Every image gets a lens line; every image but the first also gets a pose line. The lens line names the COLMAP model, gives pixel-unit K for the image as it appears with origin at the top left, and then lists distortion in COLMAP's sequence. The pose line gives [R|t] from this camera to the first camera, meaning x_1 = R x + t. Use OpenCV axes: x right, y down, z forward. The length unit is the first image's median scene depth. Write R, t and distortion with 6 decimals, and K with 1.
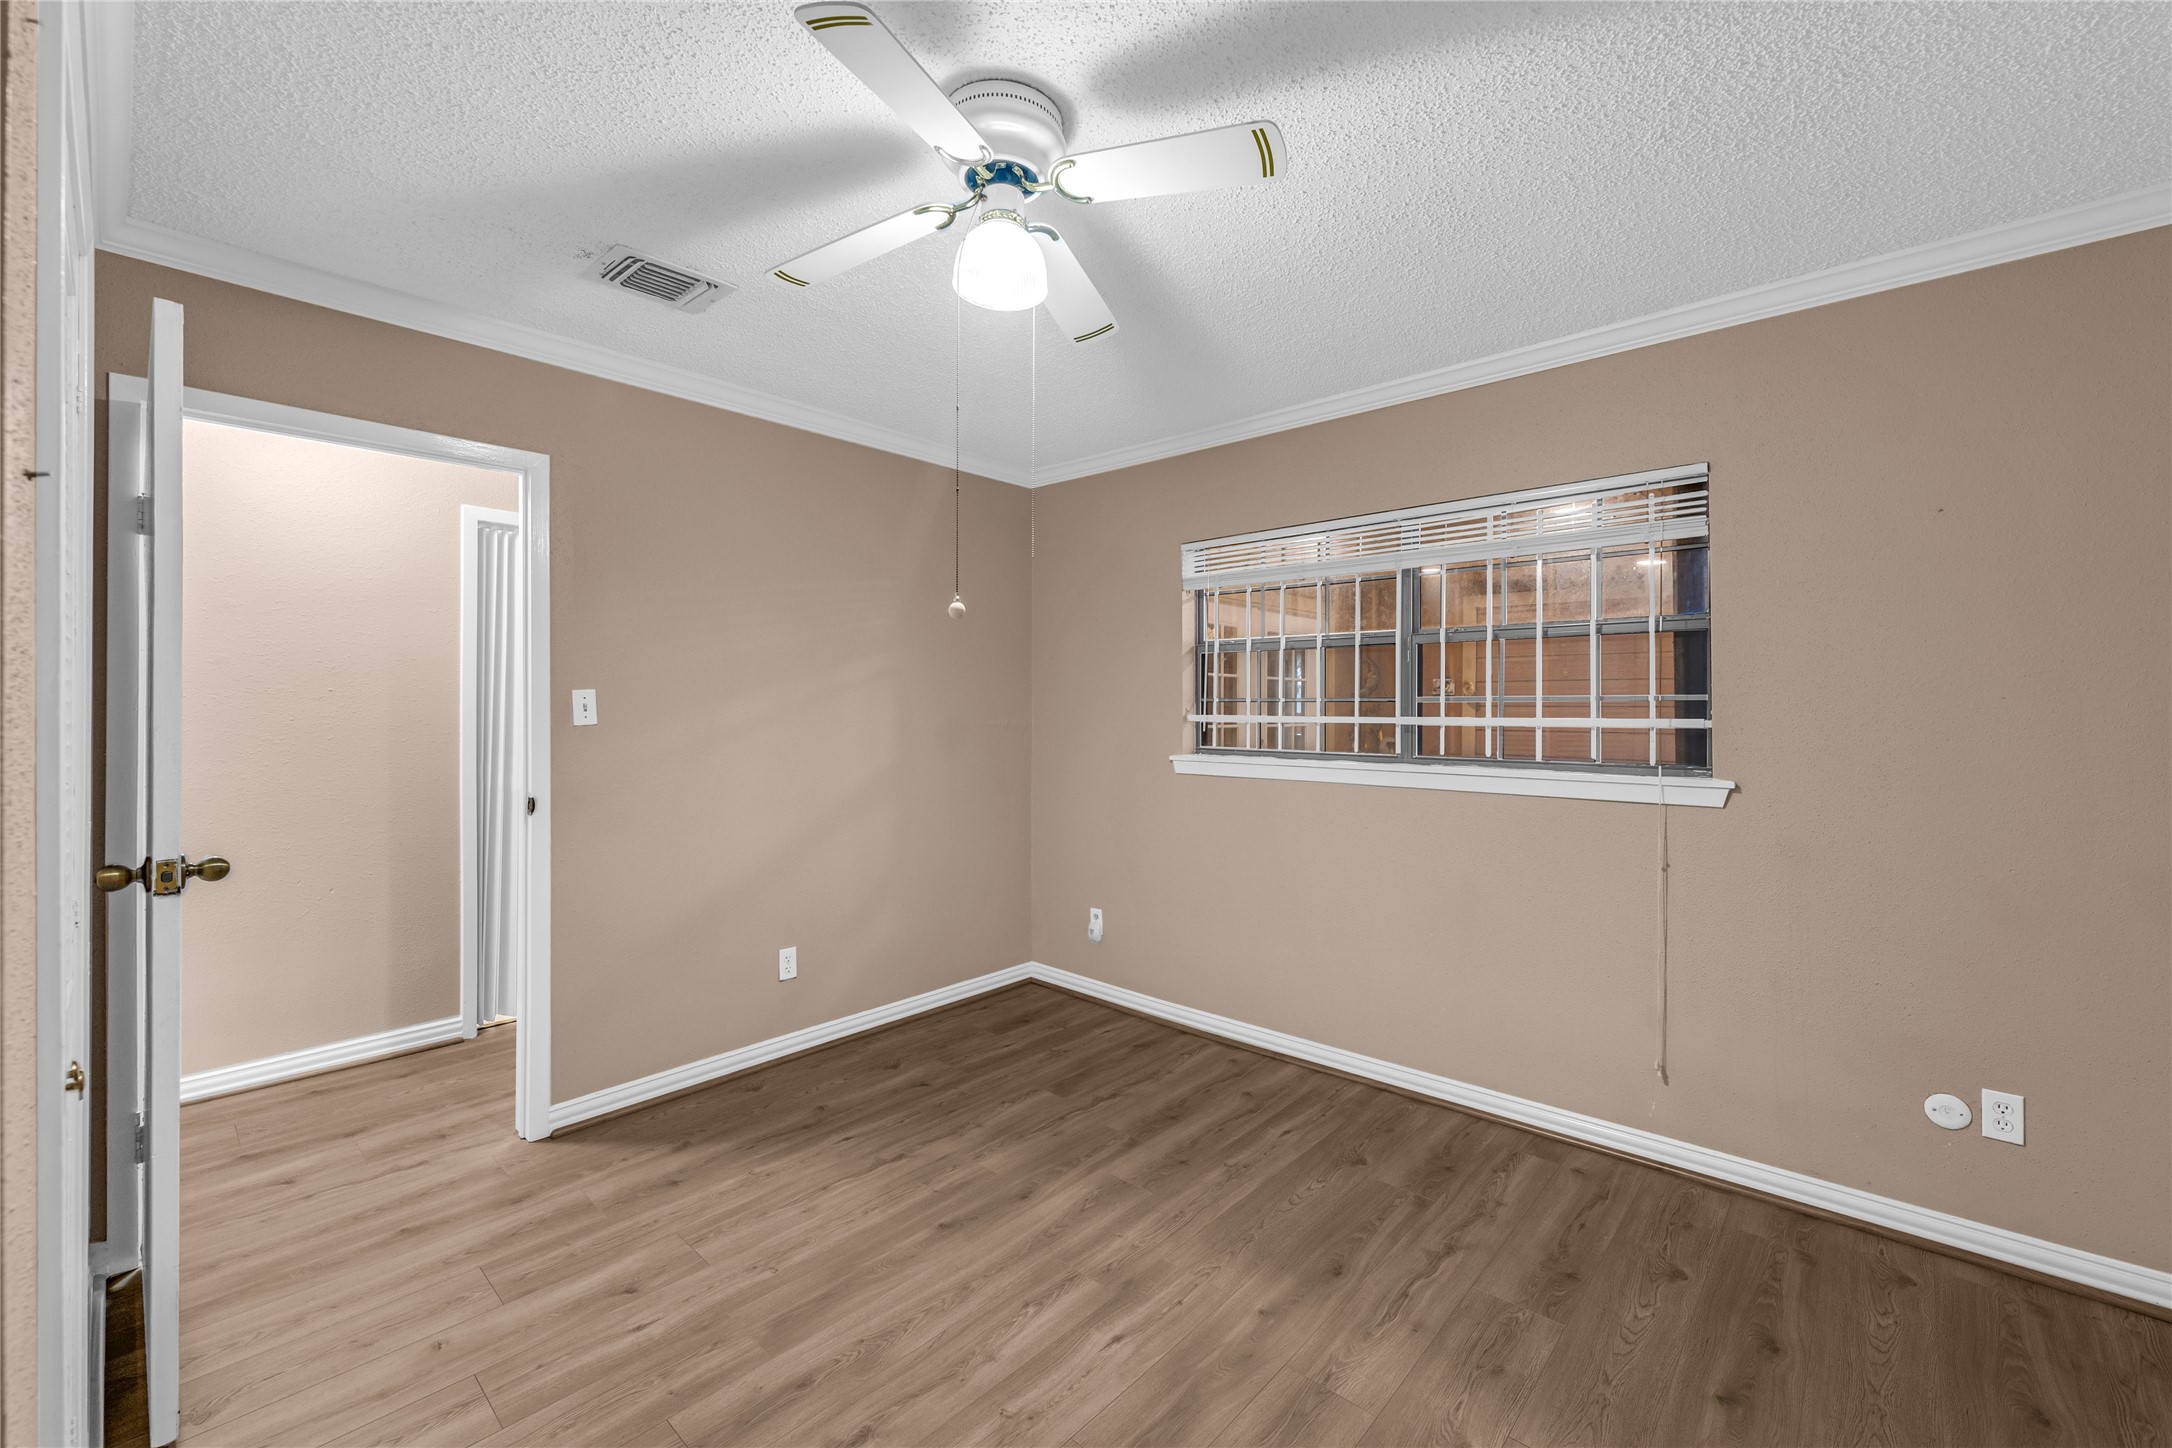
lens RADIAL K [[896.8, 0, 1087.1], [0, 896.8, 734.4], [0, 0, 1]] dist [0.000228, -0.000259]
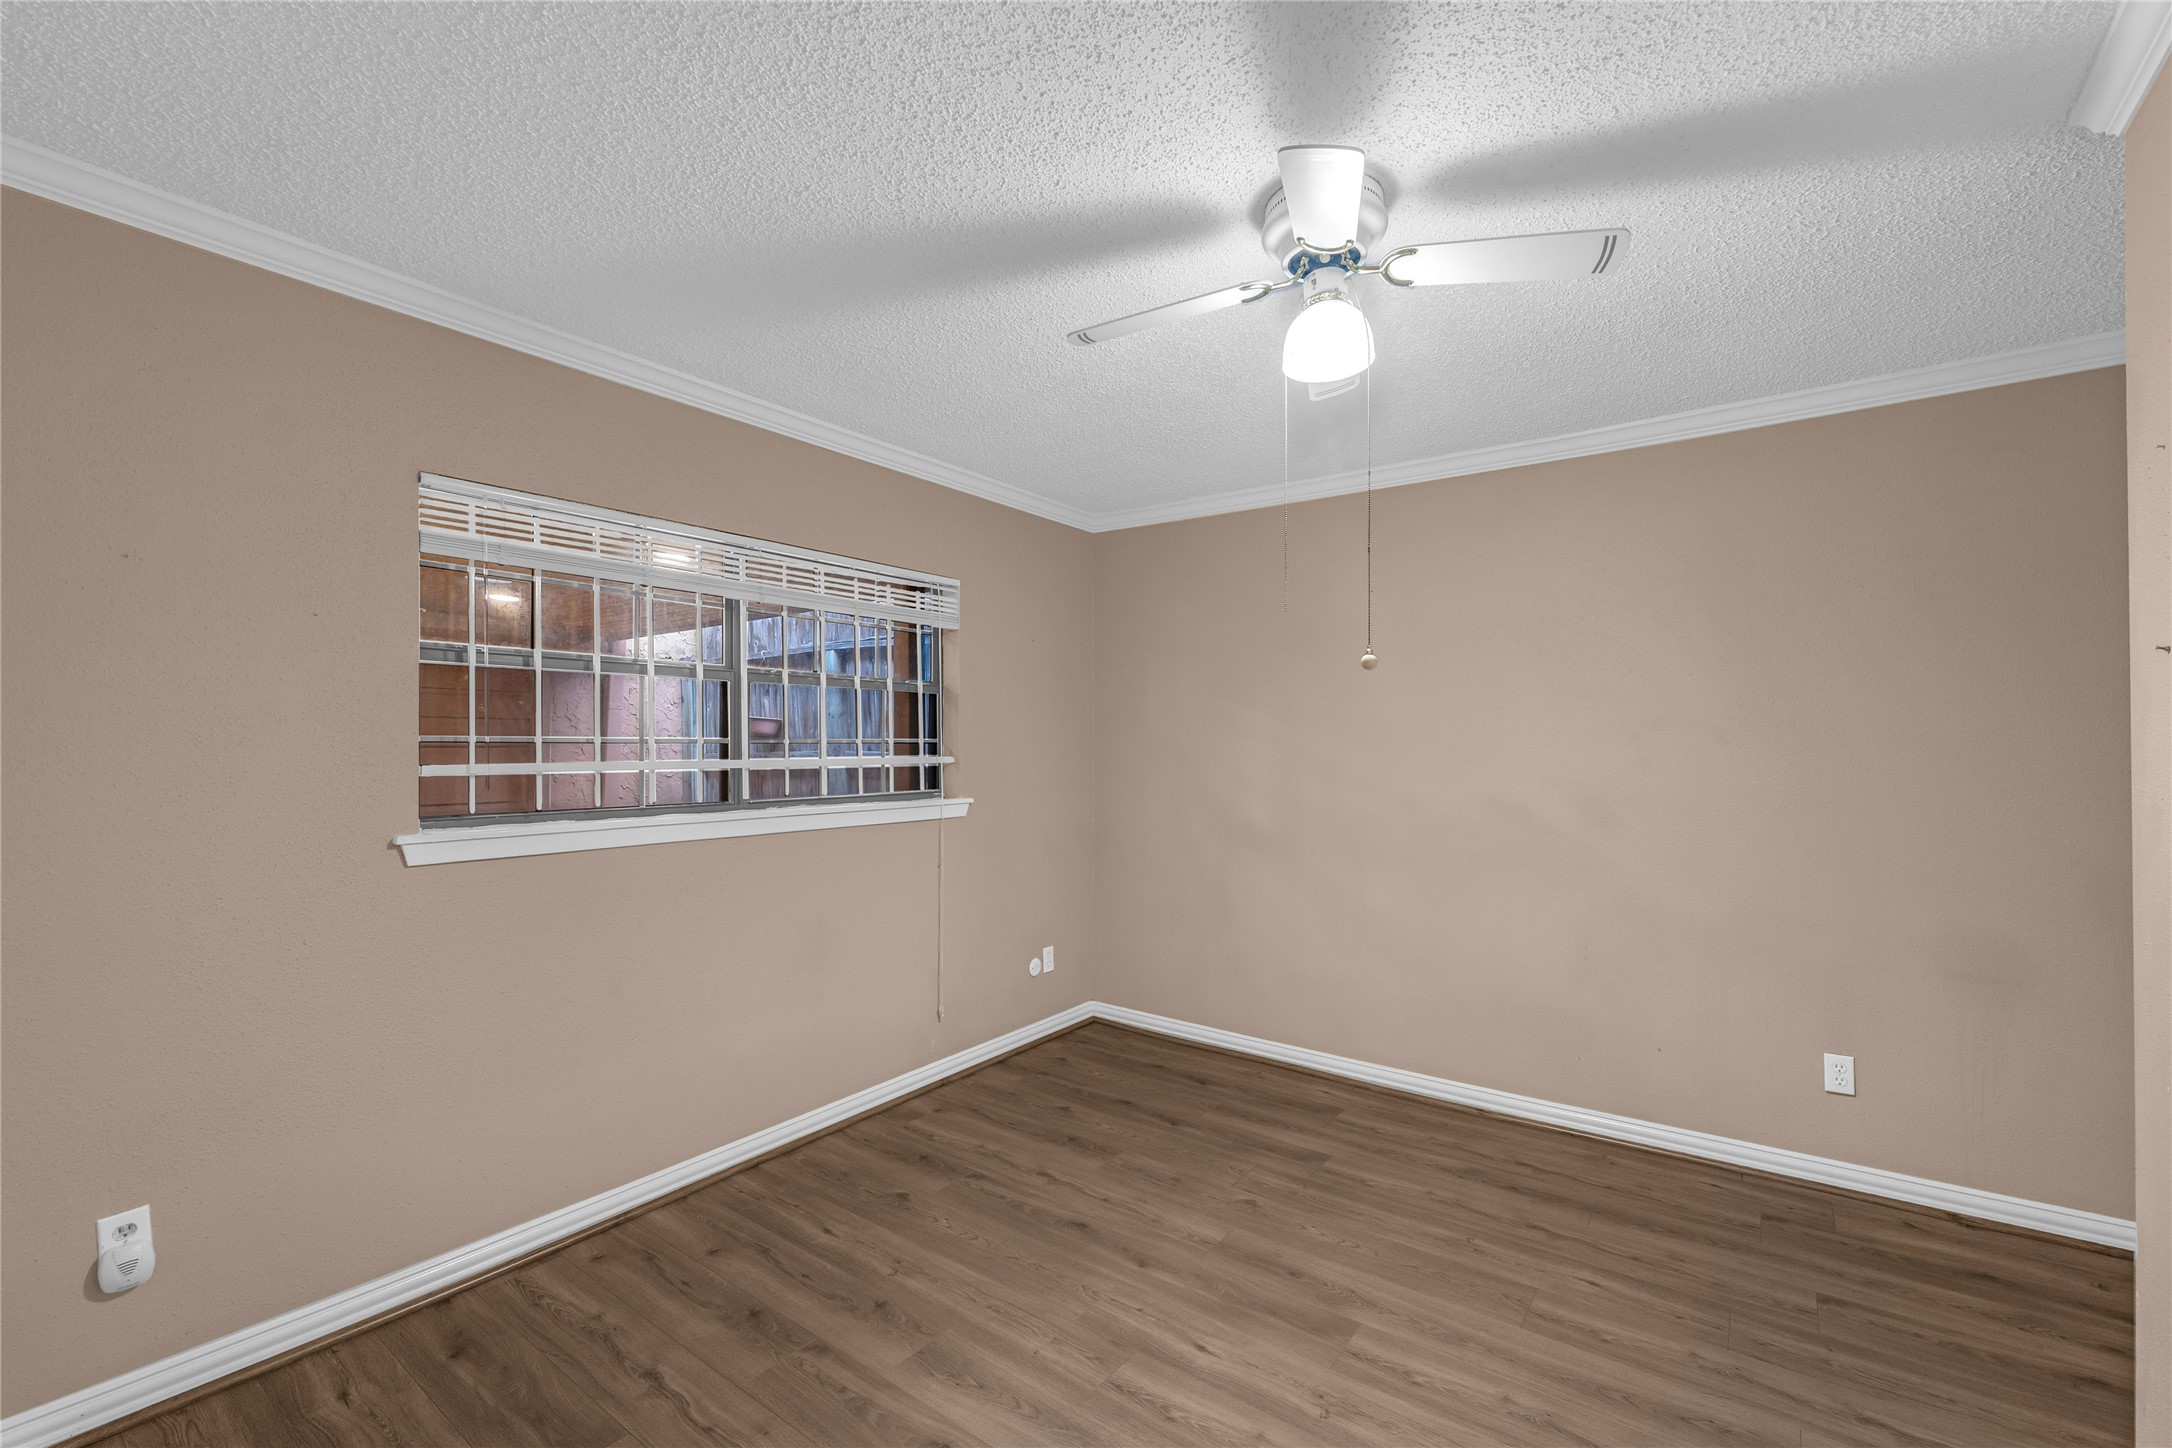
lens RADIAL K [[878.9, 0, 1084.0], [0, 878.9, 762.4], [0, 0, 1]] dist [-0.001122, -0.000145]
pose [[-0.088382, -0.015811, 0.995961, -0.689551], [0.034829, 0.999214, 0.018954, -0.025266], [-0.995478, 0.036363, -0.087762, 0.856083]]
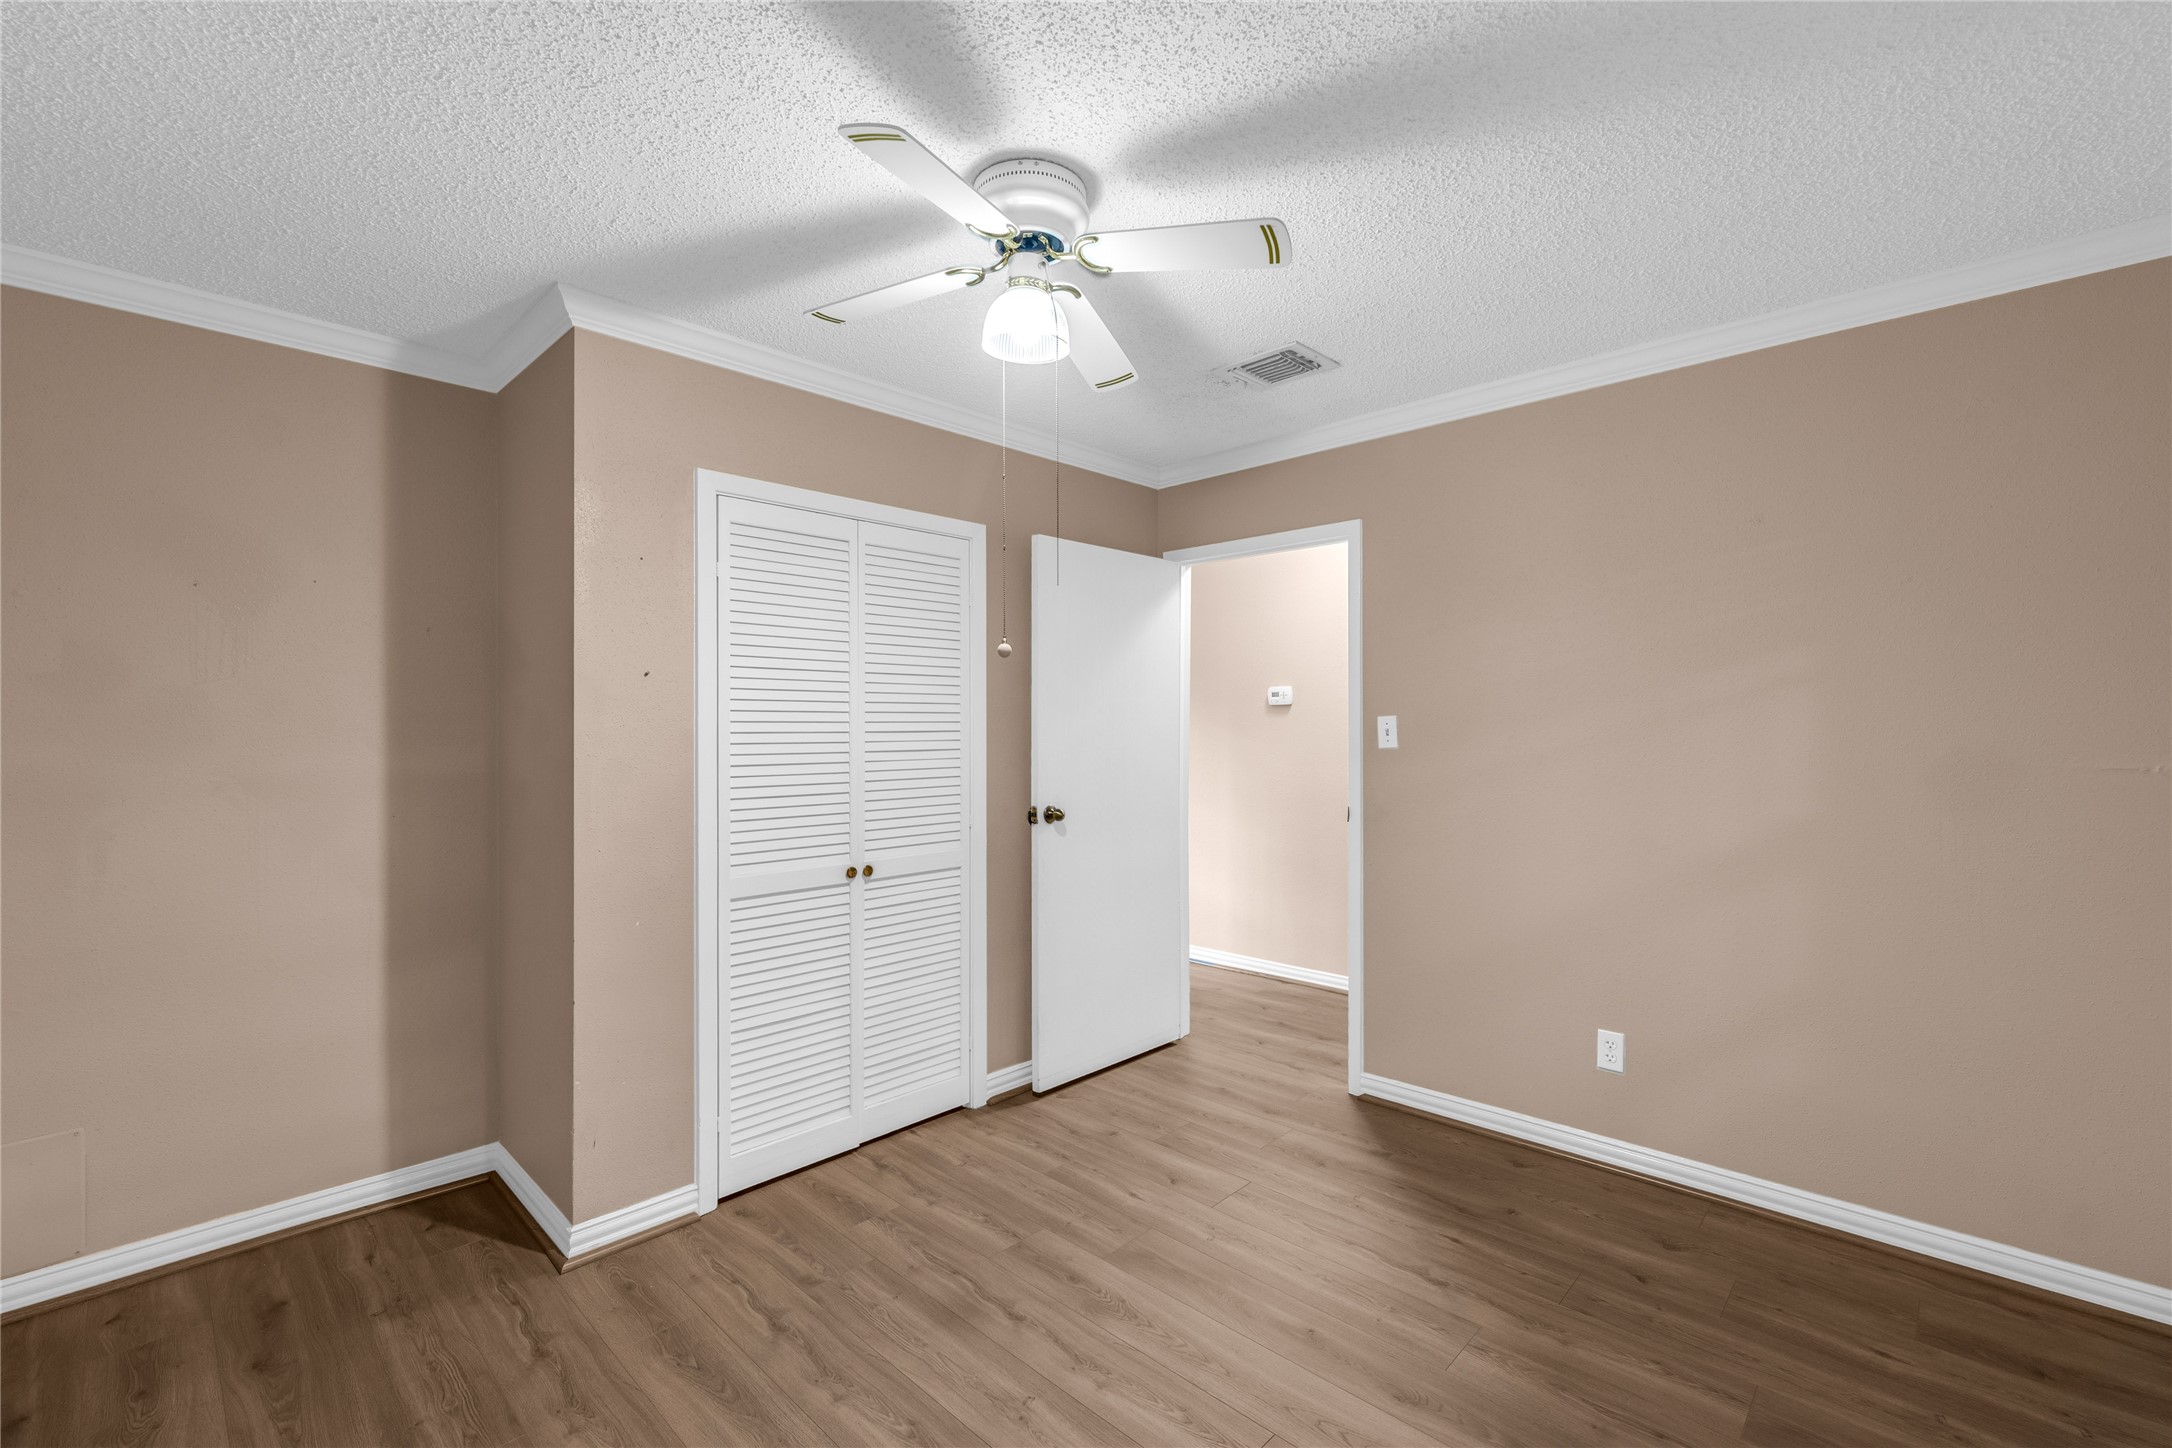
lens RADIAL K [[914.6, 0, 1090.0], [0, 914.6, 742.0], [0, 0, 1]] dist [0.000415, -0.000119]
pose [[-0.025143, 0.013080, -0.999598, 0.622376], [-0.029925, 0.999456, 0.013831, -0.023377], [0.999236, 0.030261, -0.024738, 0.684746]]
